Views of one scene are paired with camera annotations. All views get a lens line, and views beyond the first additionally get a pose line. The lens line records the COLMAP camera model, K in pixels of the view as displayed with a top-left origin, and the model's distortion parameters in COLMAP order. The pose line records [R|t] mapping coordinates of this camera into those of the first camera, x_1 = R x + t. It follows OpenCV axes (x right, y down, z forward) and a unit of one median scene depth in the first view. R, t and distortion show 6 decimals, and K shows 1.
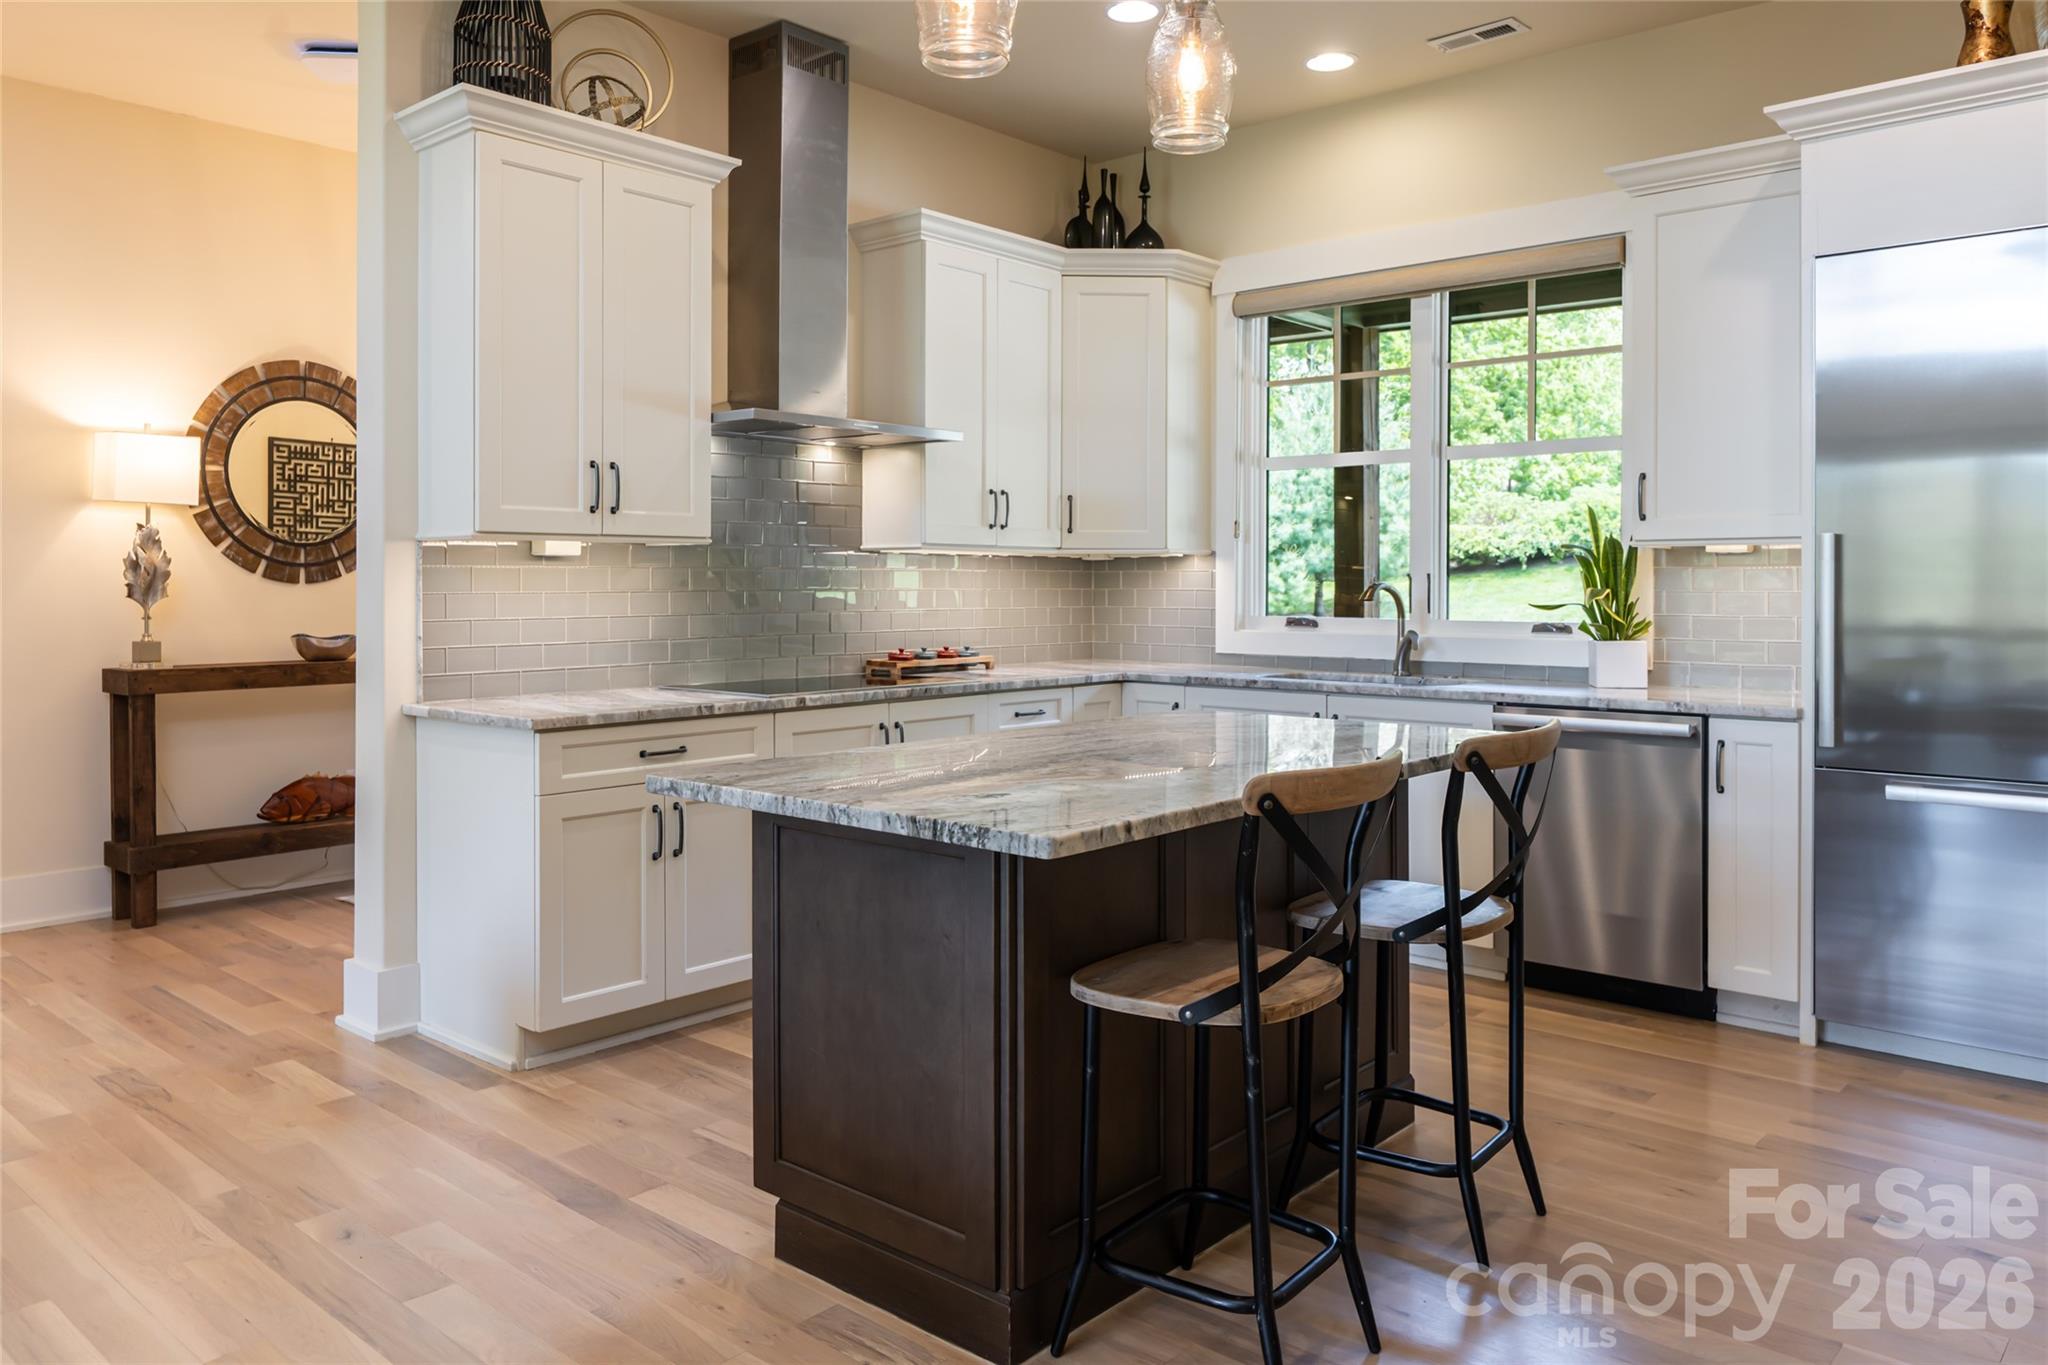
lens RADIAL K [[1461.6, 0, 978.7], [0, 1461.6, 590.4], [0, 0, 1]] dist [-0.000268, 0.000206]
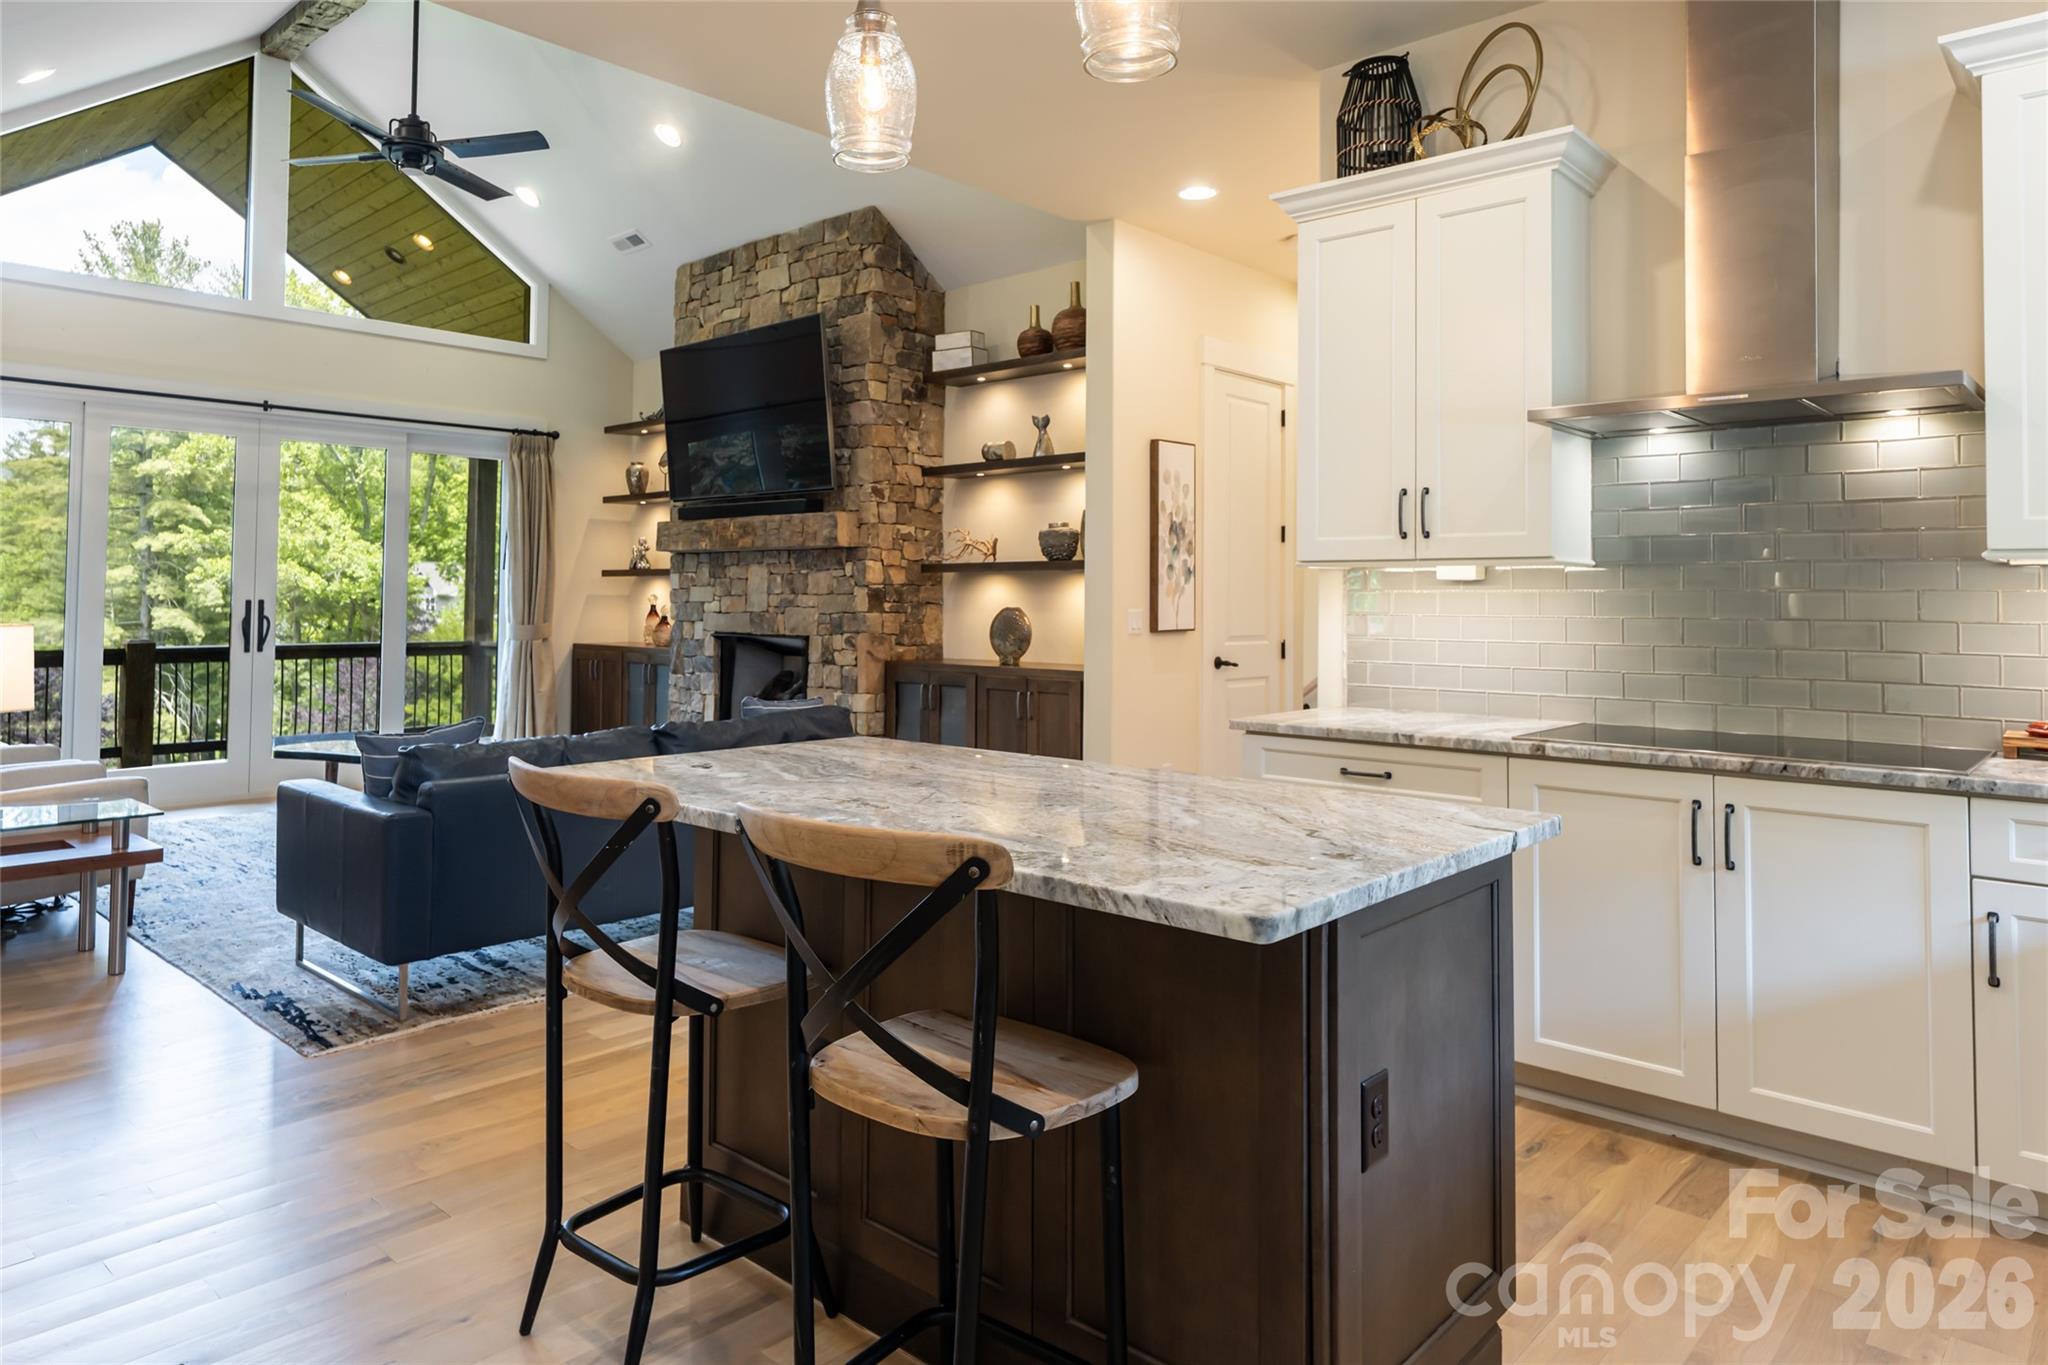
lens RADIAL K [[1268.5, 0, 976.3], [0, 1268.5, 552.8], [0, 0, 1]] dist [-0.001437, 0.000781]
pose [[-0.013495, -0.037094, -0.999221, 0.492553], [-0.013264, 0.999230, -0.036915, -0.004567], [0.999821, 0.012755, -0.013977, 0.545297]]
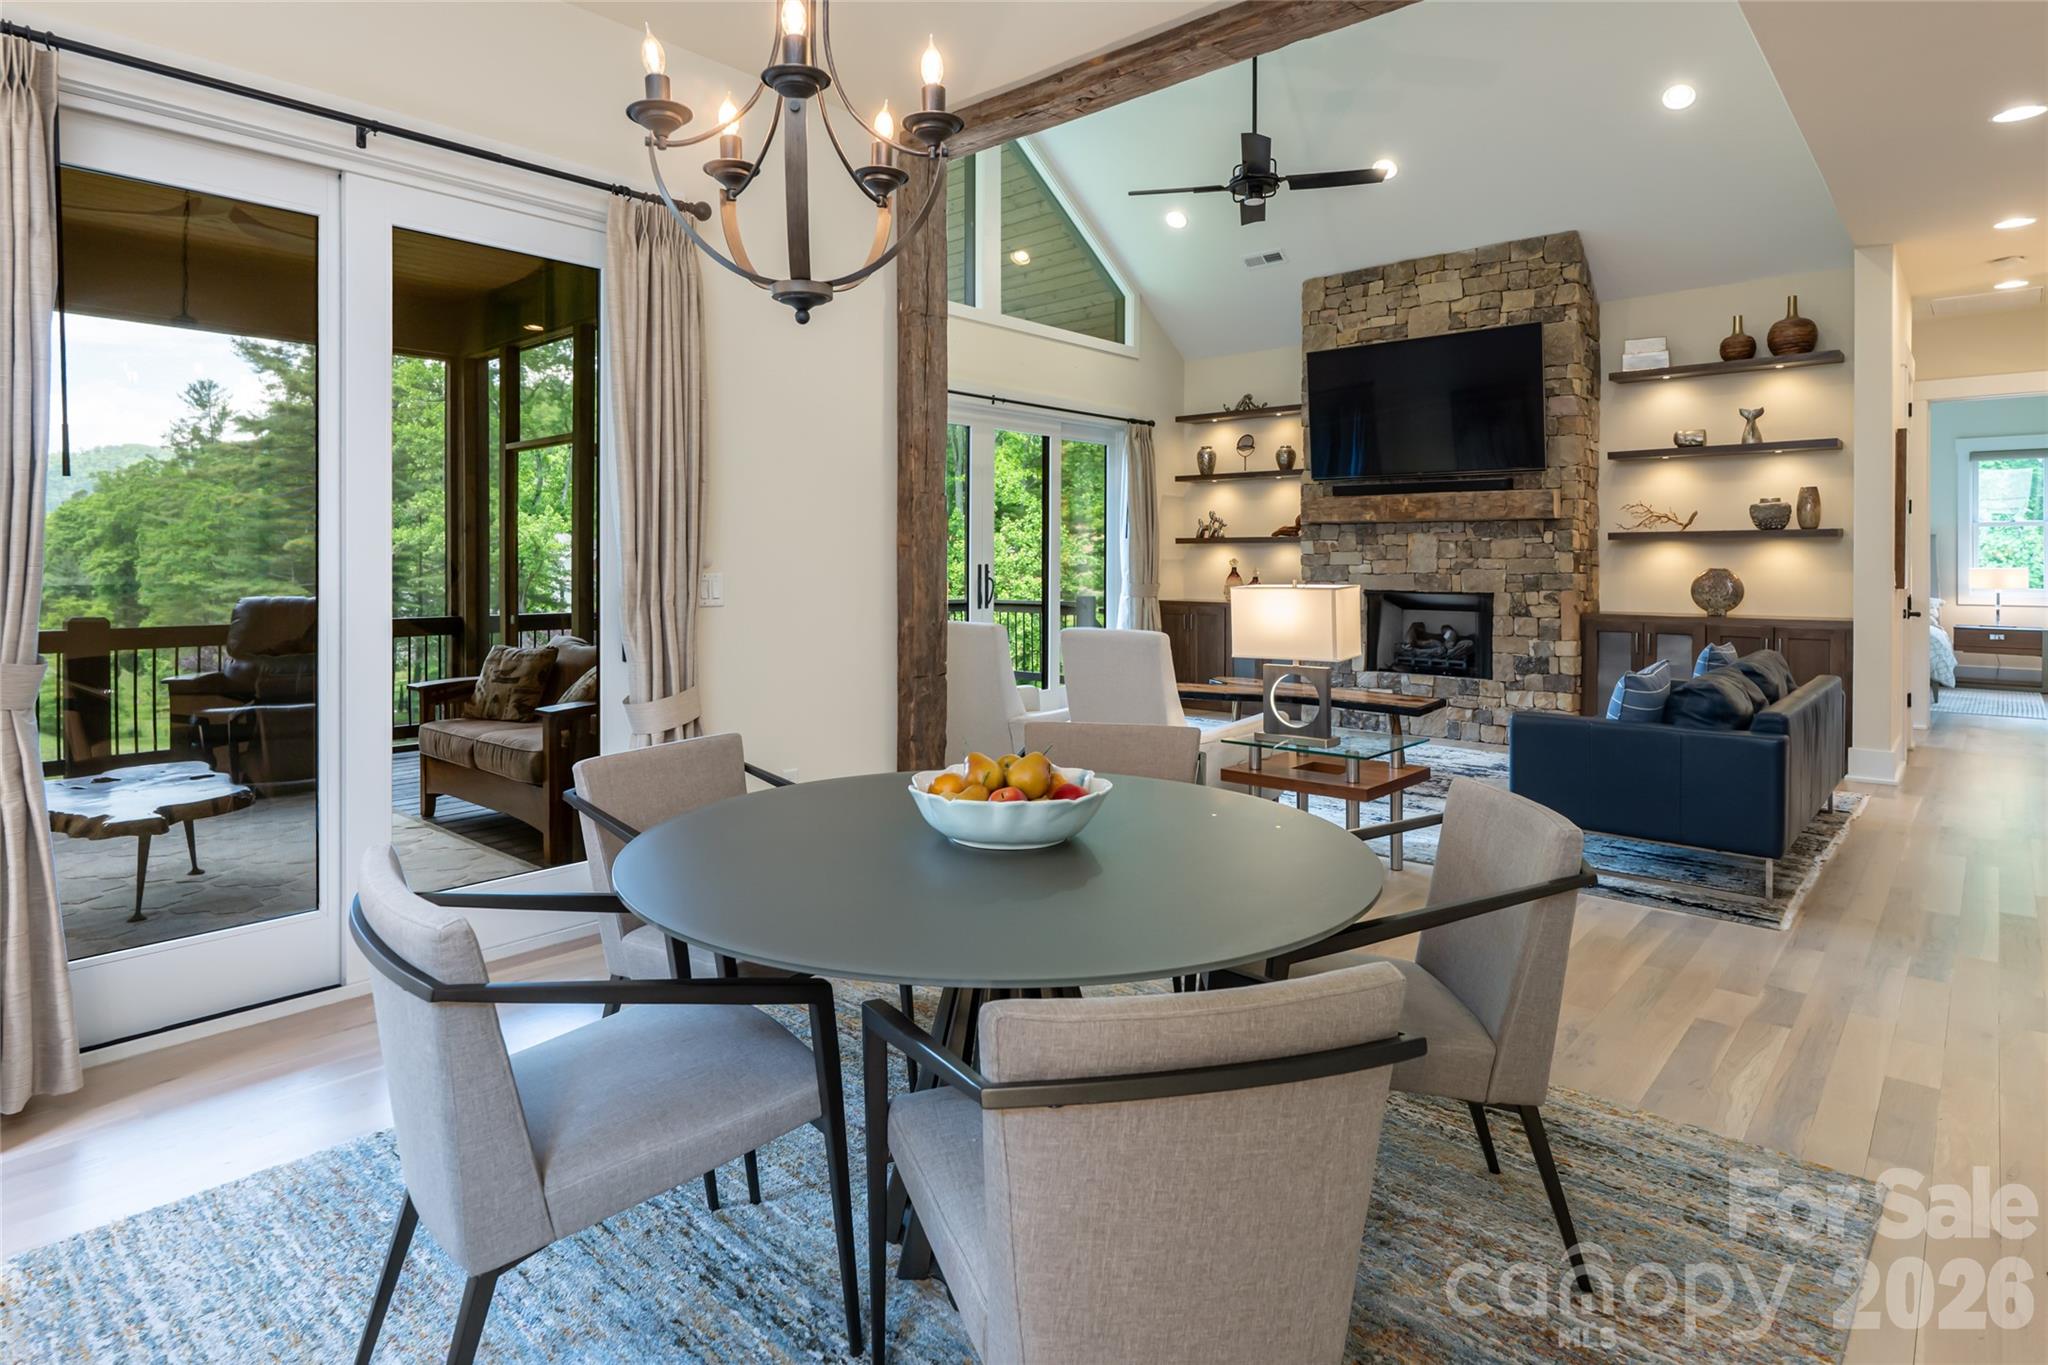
lens RADIAL K [[1096.0, 0, 991.8], [0, 1096.0, 560.4], [0, 0, 1]] dist [0.000414, 0.000154]
pose [[0.000954, -0.001891, -0.999998, 0.537971], [-0.010078, 0.999947, -0.001901, 0.004086], [0.999949, 0.010080, 0.000935, -0.301279]]
